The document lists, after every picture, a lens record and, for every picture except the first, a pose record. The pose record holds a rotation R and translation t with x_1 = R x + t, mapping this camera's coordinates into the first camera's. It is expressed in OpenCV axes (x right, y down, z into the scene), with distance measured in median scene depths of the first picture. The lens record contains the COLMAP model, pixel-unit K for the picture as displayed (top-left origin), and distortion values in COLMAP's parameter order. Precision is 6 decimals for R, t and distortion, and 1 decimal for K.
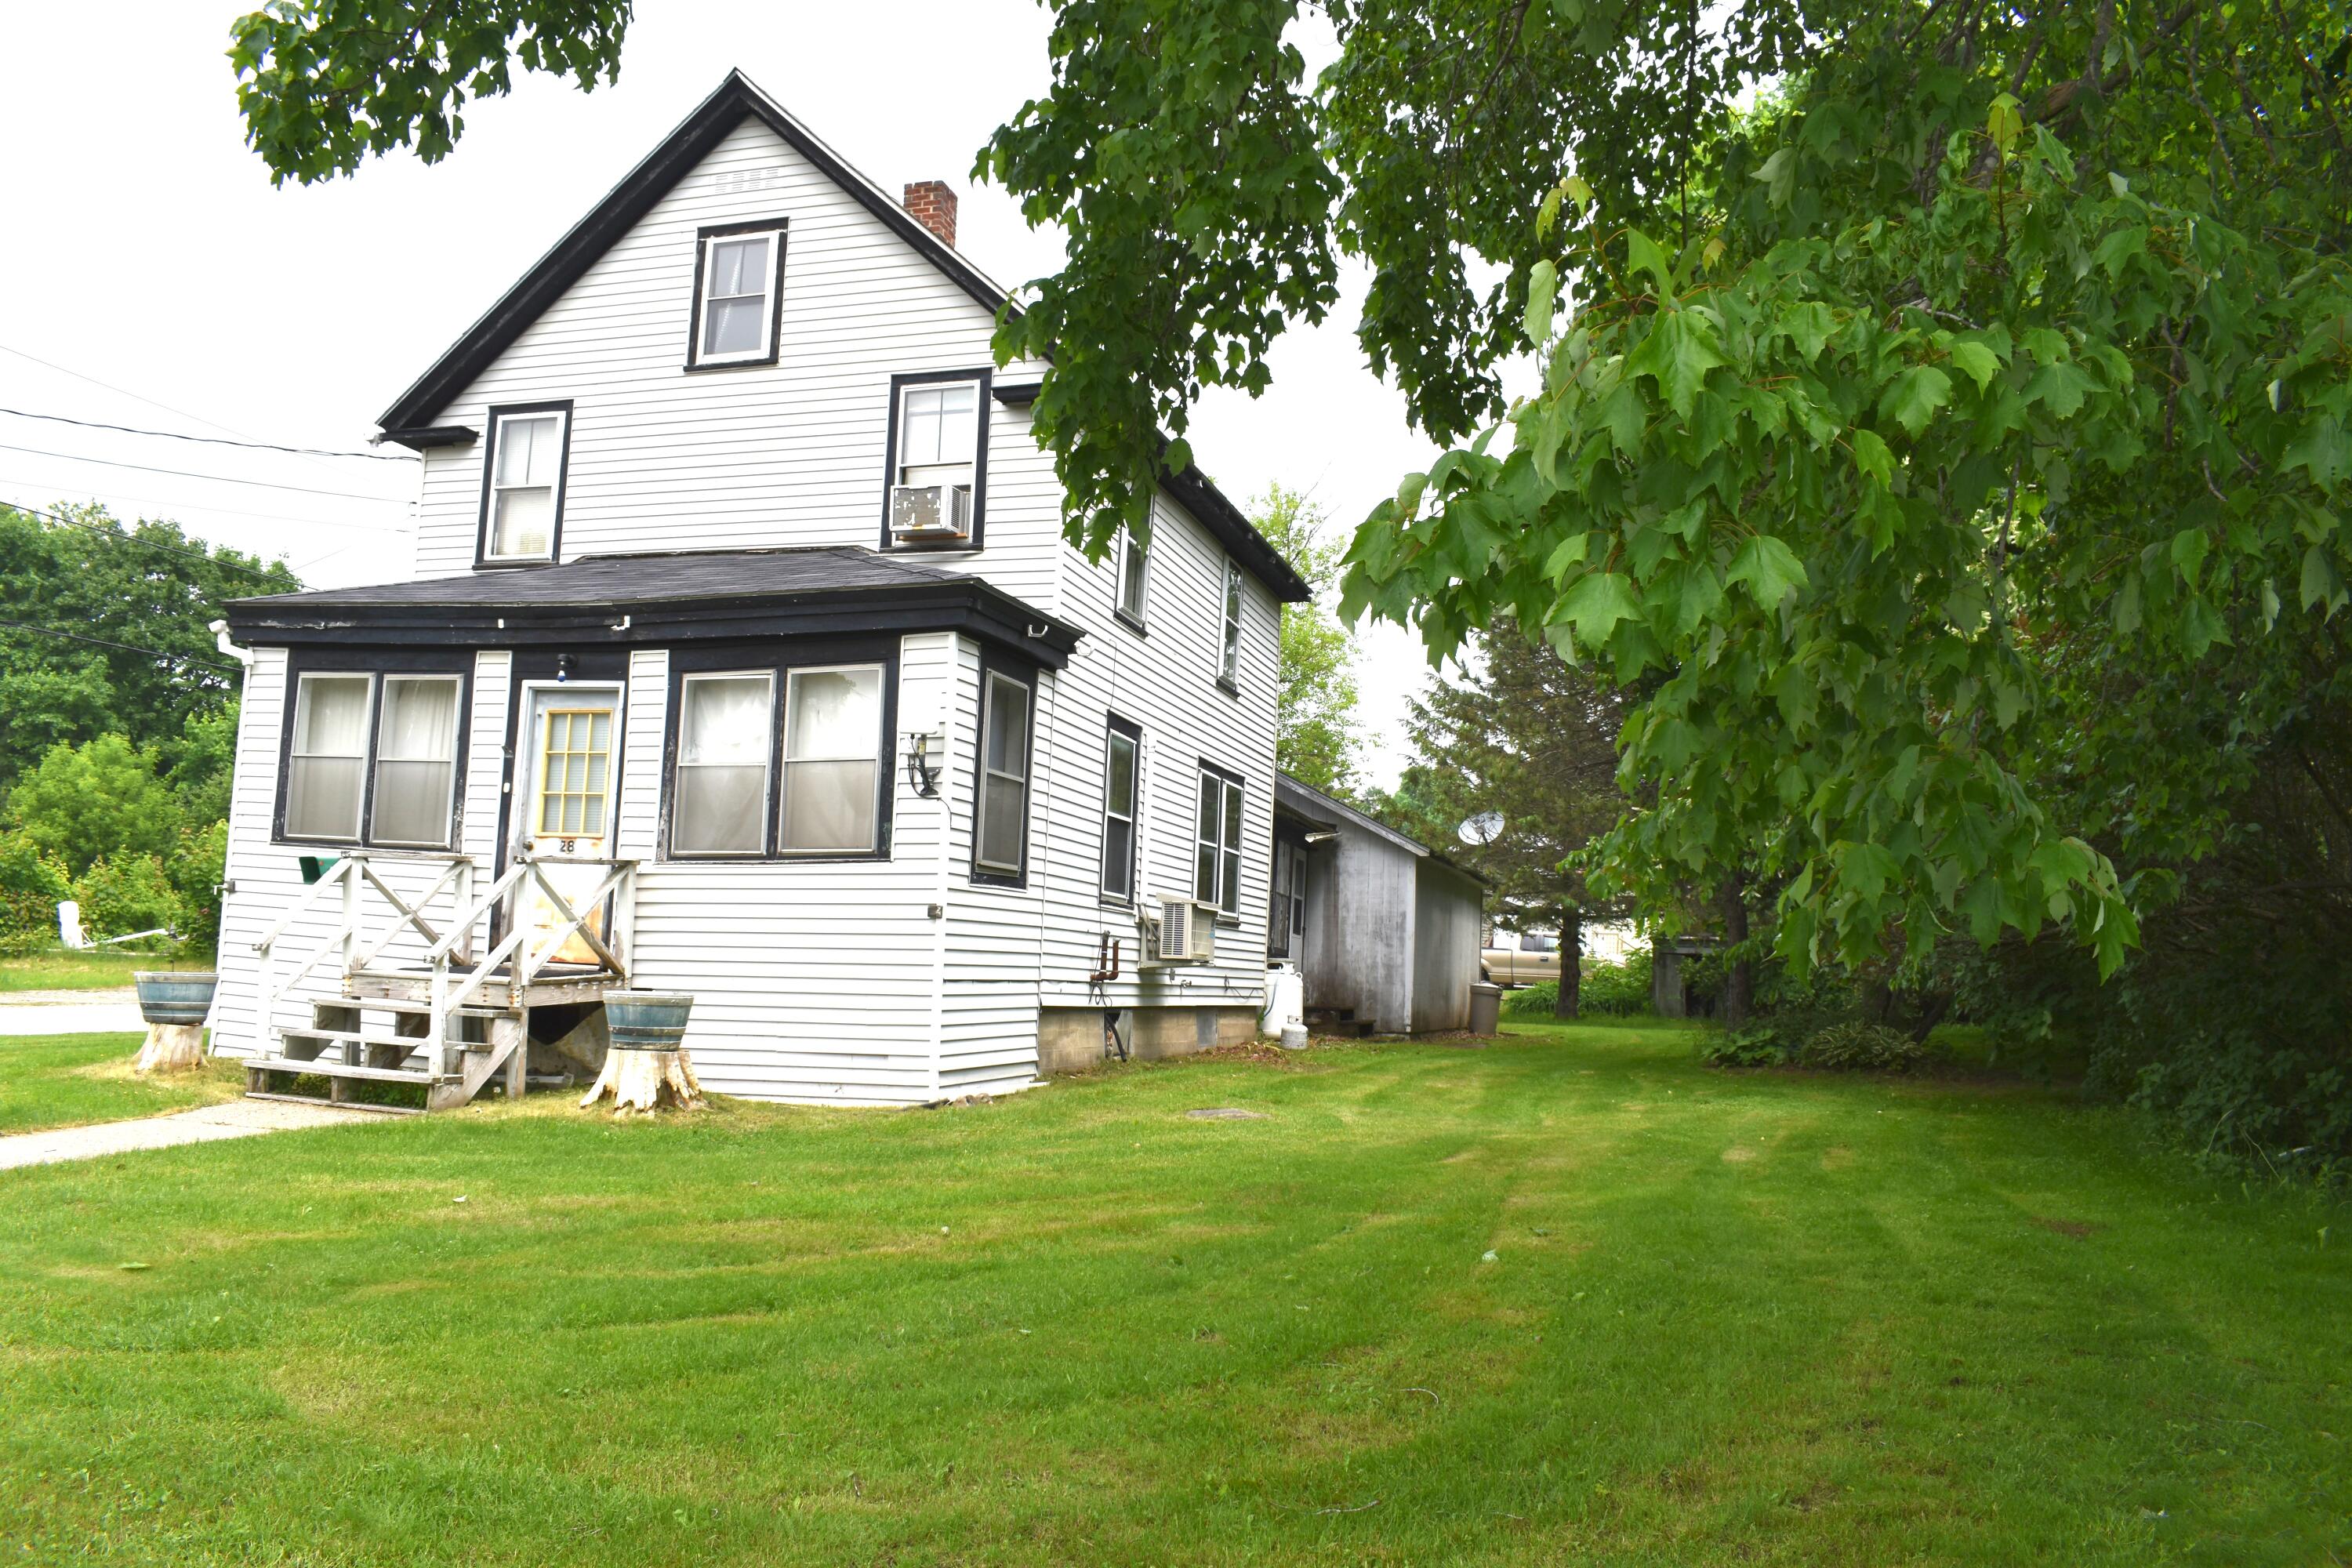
lens RADIAL K [[1838.1, 0, 1176.0], [0, 1838.1, 784.0], [0, 0, 1]] dist [-0.094436, 0.005447]
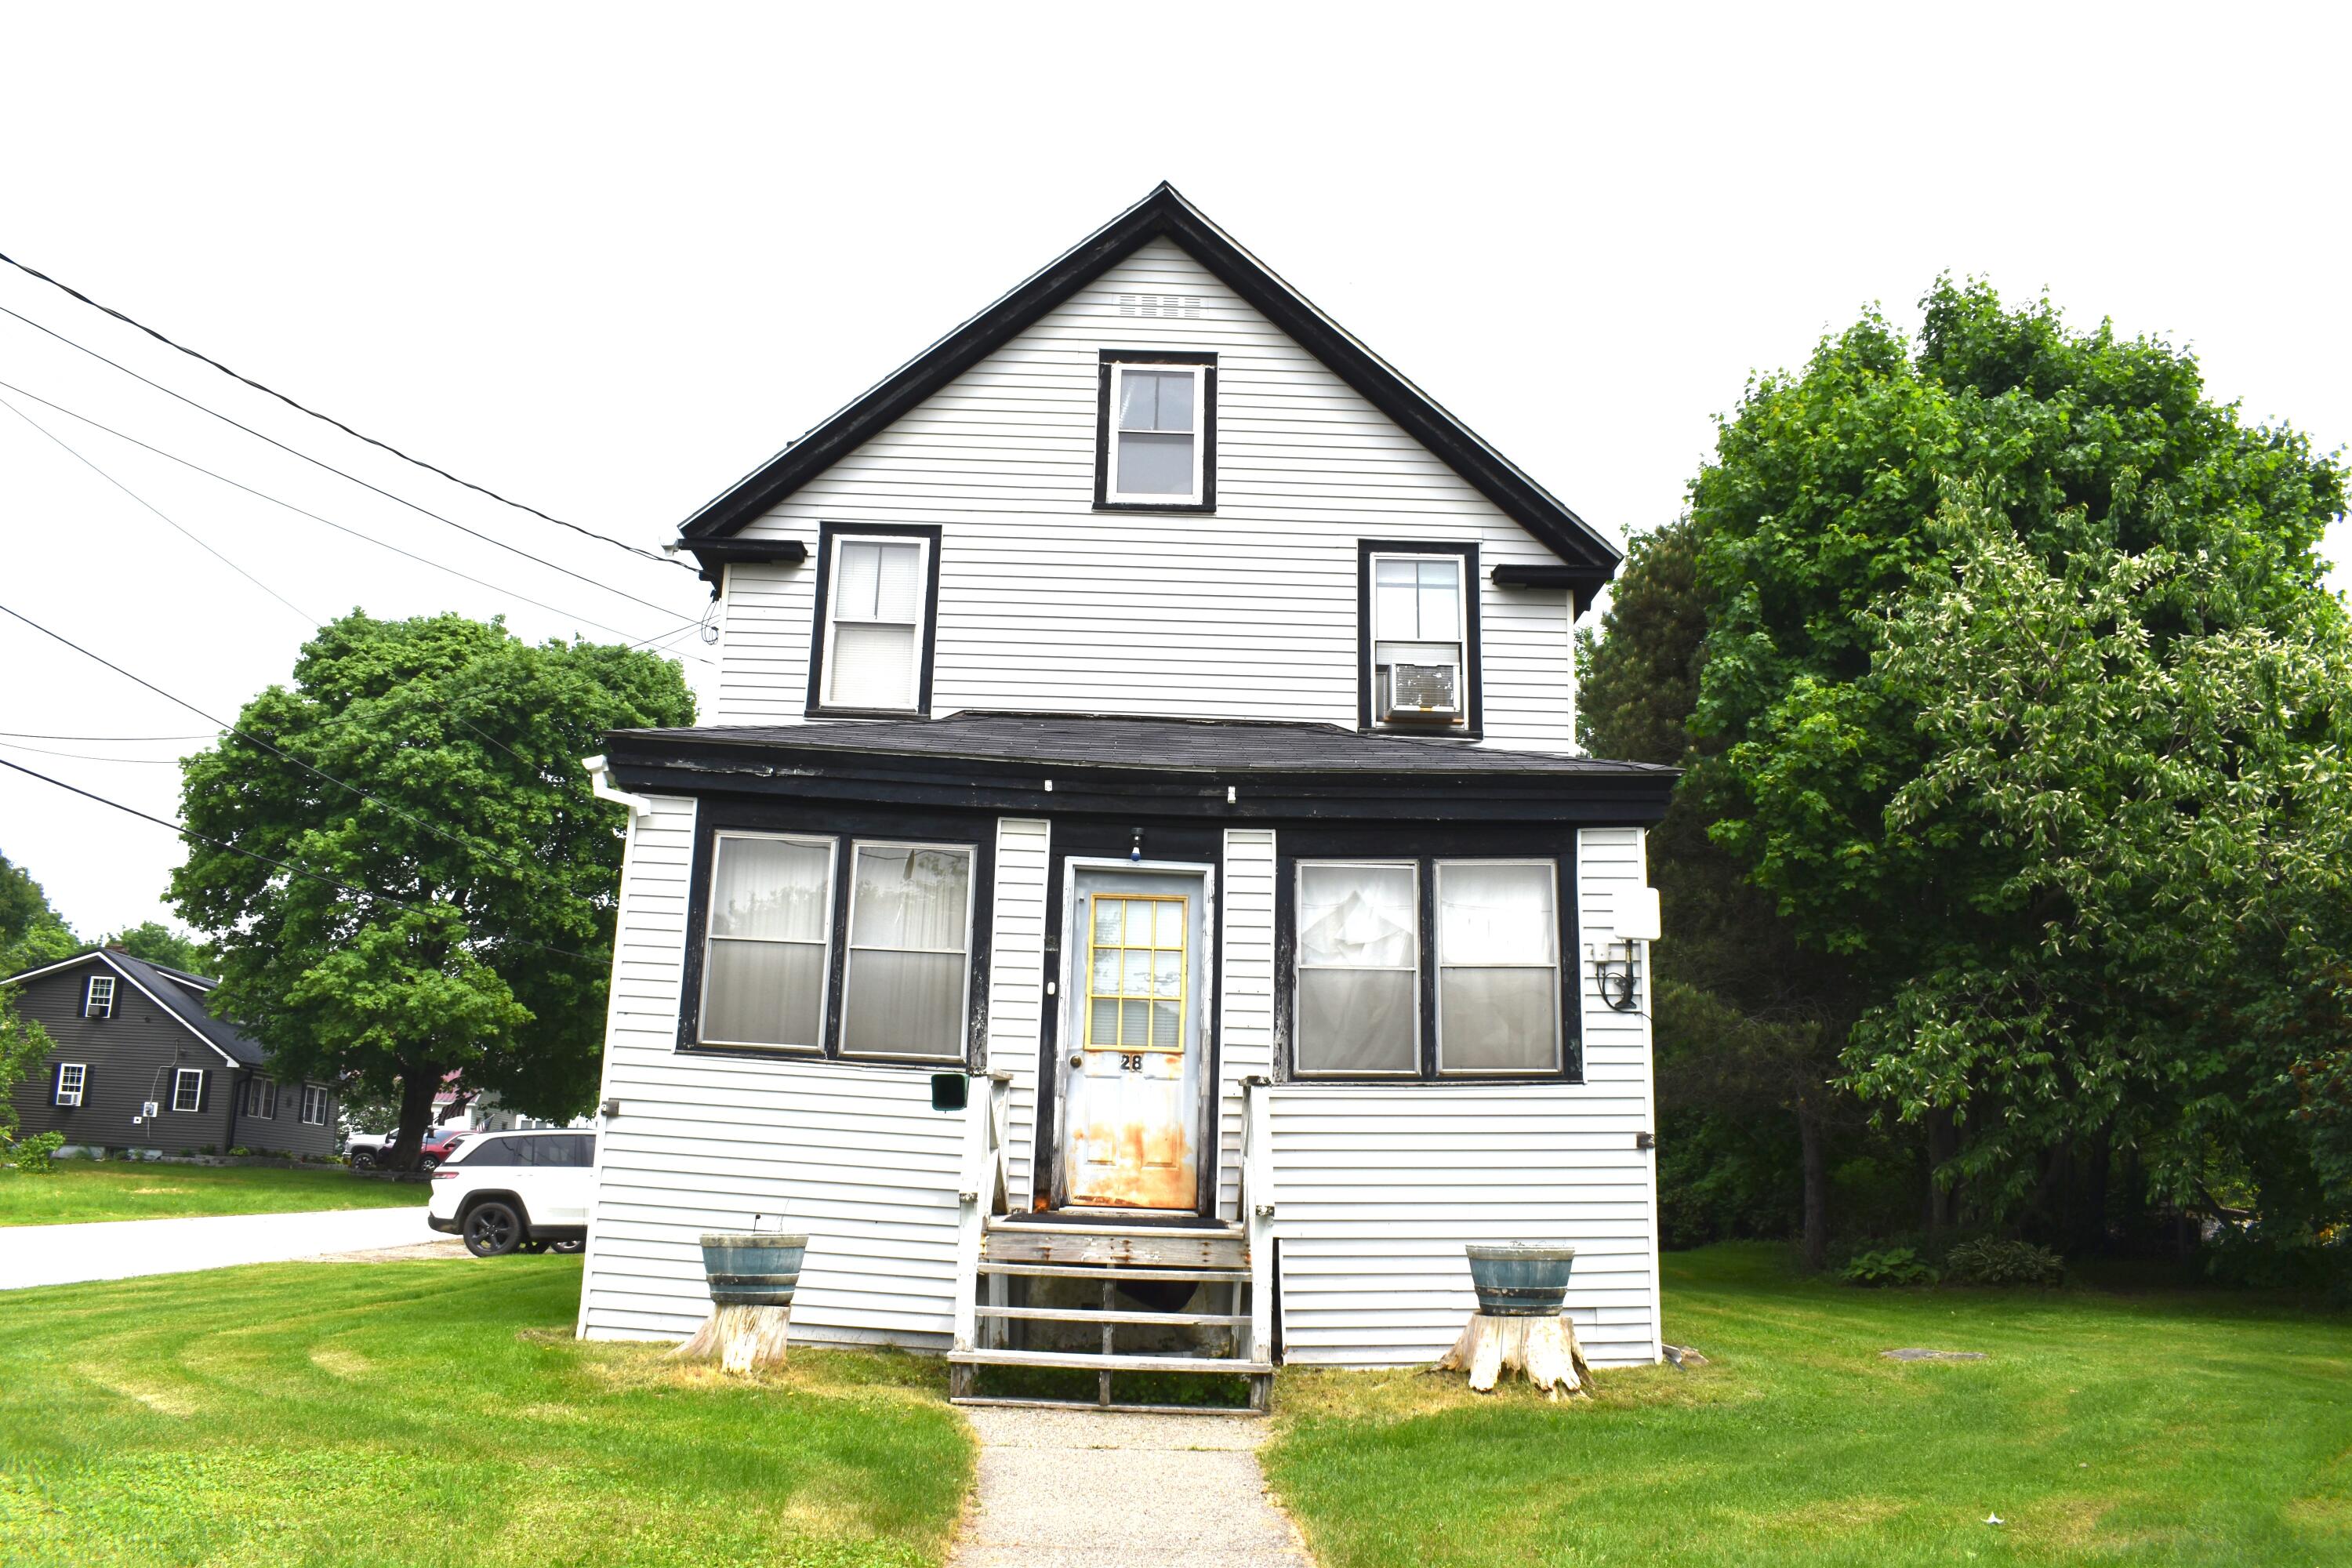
lens RADIAL K [[1838.1, 0, 1176.0], [0, 1838.1, 784.0], [0, 0, 1]] dist [-0.094436, 0.005447]
pose [[0.948709, 0.059574, 0.310487, -0.531656], [-0.023145, 0.992538, -0.119720, 0.007572], [-0.315302, 0.106393, 0.943009, 0.189012]]
